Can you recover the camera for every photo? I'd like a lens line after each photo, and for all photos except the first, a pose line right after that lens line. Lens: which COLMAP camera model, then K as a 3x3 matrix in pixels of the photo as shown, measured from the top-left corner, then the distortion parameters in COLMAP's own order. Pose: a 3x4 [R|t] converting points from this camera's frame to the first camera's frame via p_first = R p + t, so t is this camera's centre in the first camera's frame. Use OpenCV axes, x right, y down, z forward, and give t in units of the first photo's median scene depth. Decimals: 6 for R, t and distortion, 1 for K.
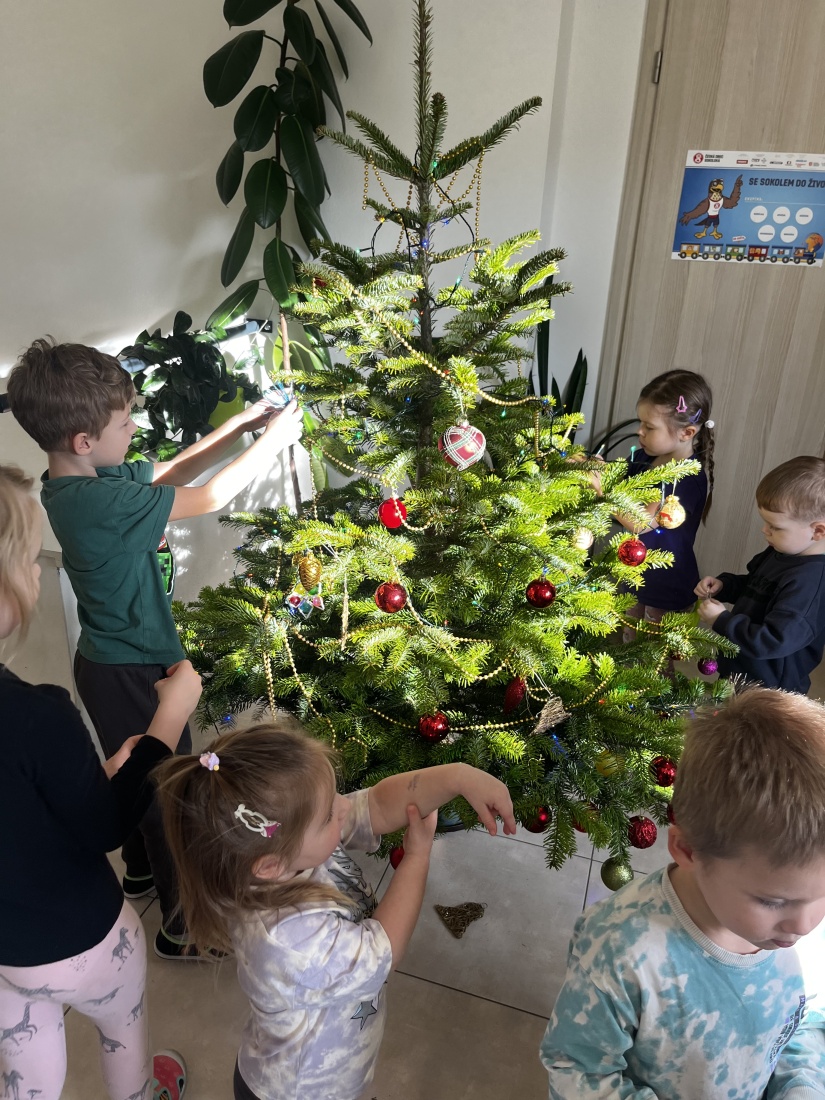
lens RADIAL K [[899.1, 0, 304.5], [0, 899.1, 602.8], [0, 0, 1]] dist [0.007312, -0.070825]
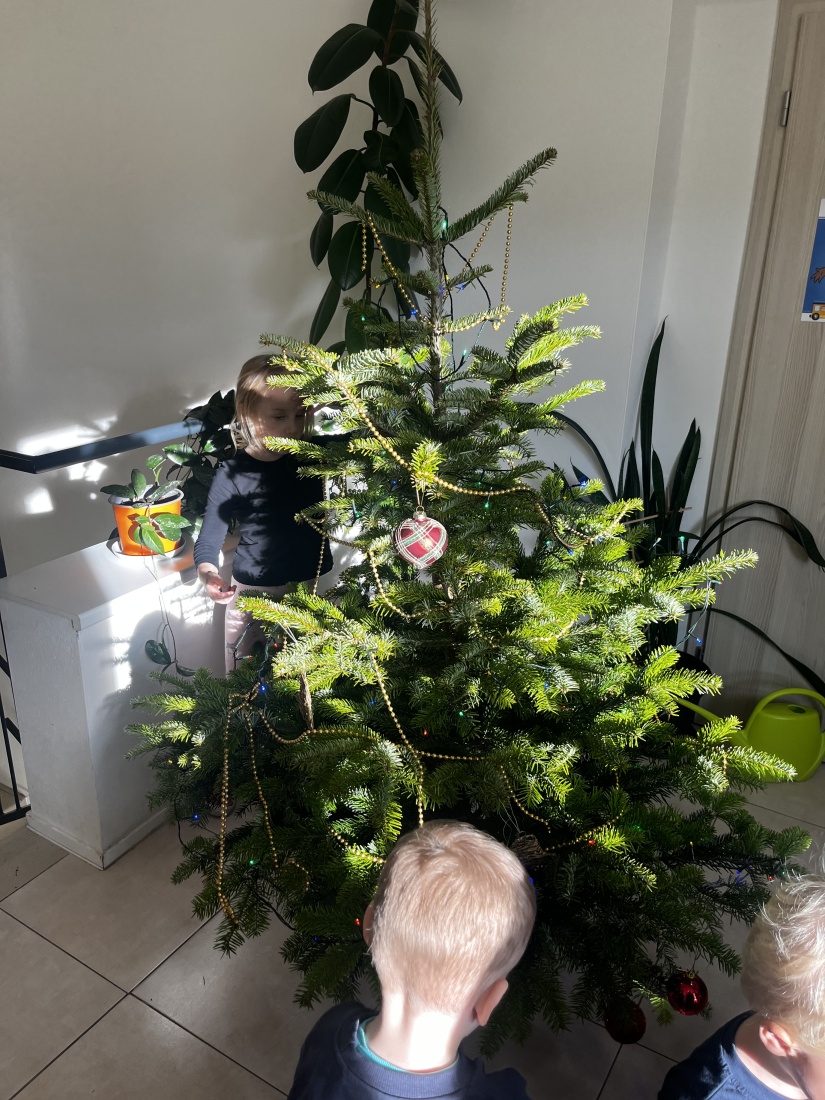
lens RADIAL K [[830.0, 0, 412.5], [0, 830.0, 550.0], [0, 0, 1]] dist [0.003040, -0.089410]
pose [[0.966864, 0.070489, -0.245366, 0.276469], [-0.088110, 0.994206, -0.061579, -0.087737], [0.239604, 0.081158, 0.967473, 0.168361]]
